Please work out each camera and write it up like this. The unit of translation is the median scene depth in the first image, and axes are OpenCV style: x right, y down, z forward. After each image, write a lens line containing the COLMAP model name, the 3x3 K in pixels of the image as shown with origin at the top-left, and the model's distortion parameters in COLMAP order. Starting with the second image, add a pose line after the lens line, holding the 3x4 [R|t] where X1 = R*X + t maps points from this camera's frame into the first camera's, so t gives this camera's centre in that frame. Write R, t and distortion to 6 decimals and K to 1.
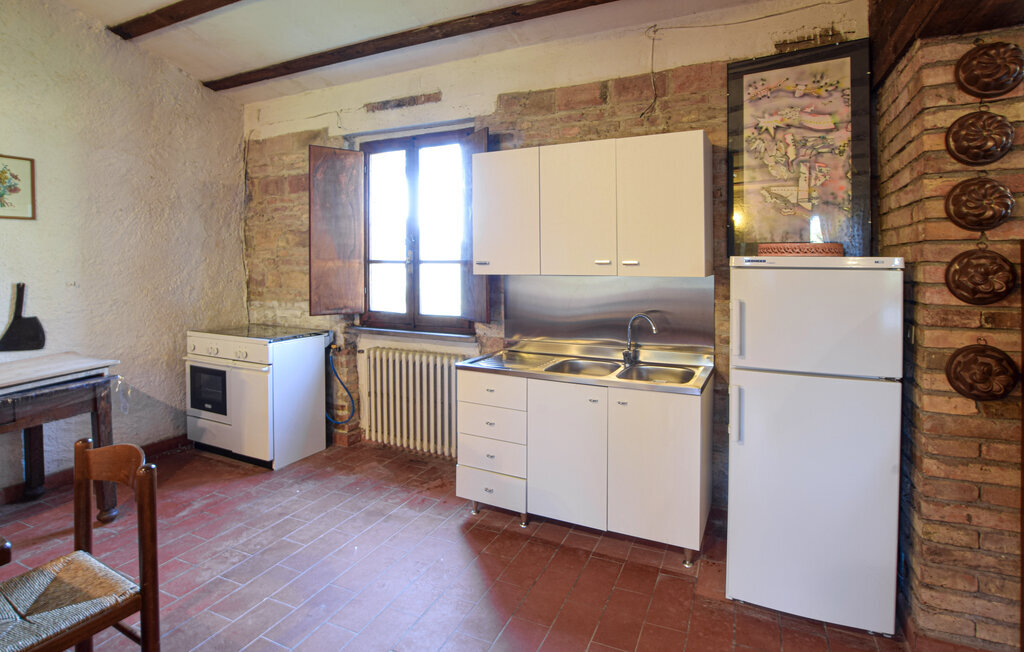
lens RADIAL K [[463.9, 0, 546.9], [0, 463.9, 260.5], [0, 0, 1]] dist [-0.019316, 0.001328]
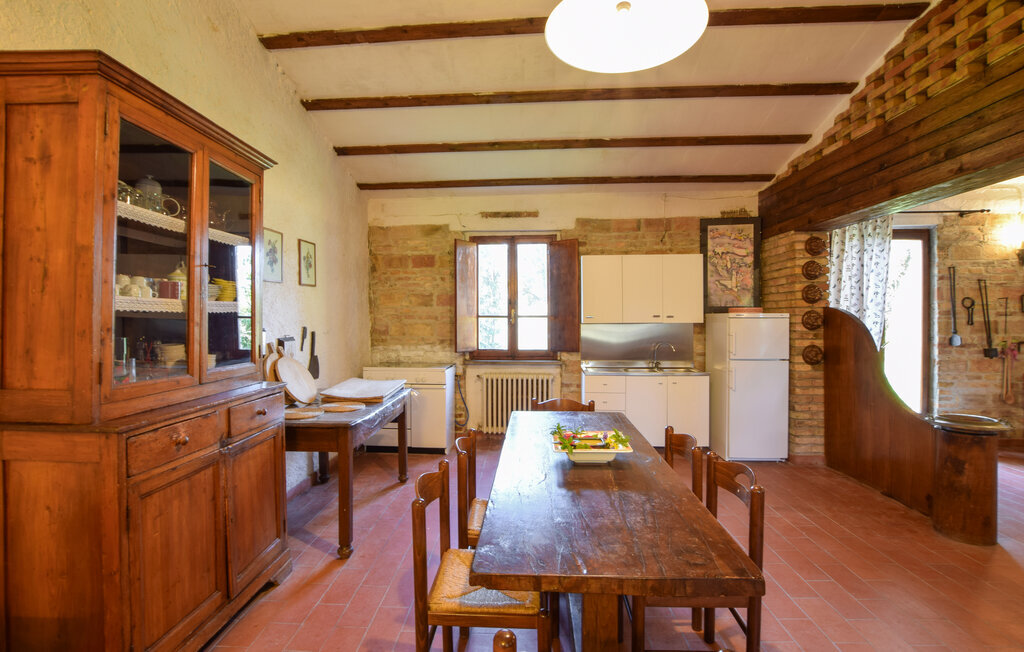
lens RADIAL K [[463.9, 0, 508.3], [0, 463.9, 318.8], [0, 0, 1]] dist [-0.019316, 0.001328]
pose [[0.930264, -0.003019, 0.366878, -1.002686], [0.002711, 0.999995, 0.001356, 0.010013], [-0.366880, -0.000267, 0.930268, -0.515954]]
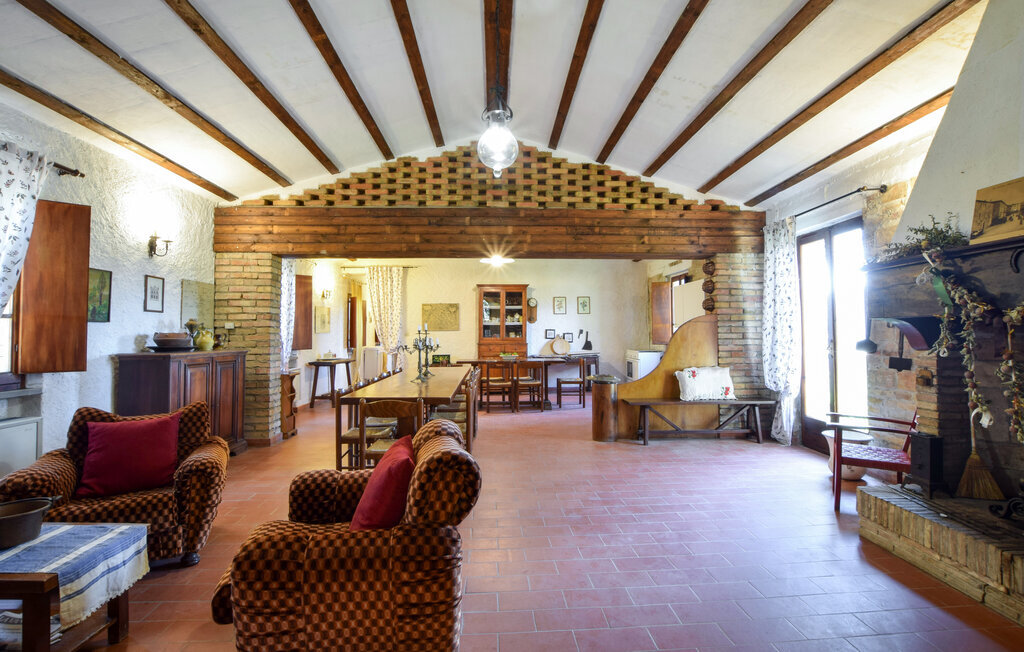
lens RADIAL K [[463.9, 0, 515.2], [0, 463.9, 325.2], [0, 0, 1]] dist [-0.019316, 0.001328]
pose [[0.429150, -0.011454, -0.903160, 1.973471], [-0.005223, 0.999871, -0.015162, 0.064151], [0.903218, 0.011224, 0.429035, -1.126507]]
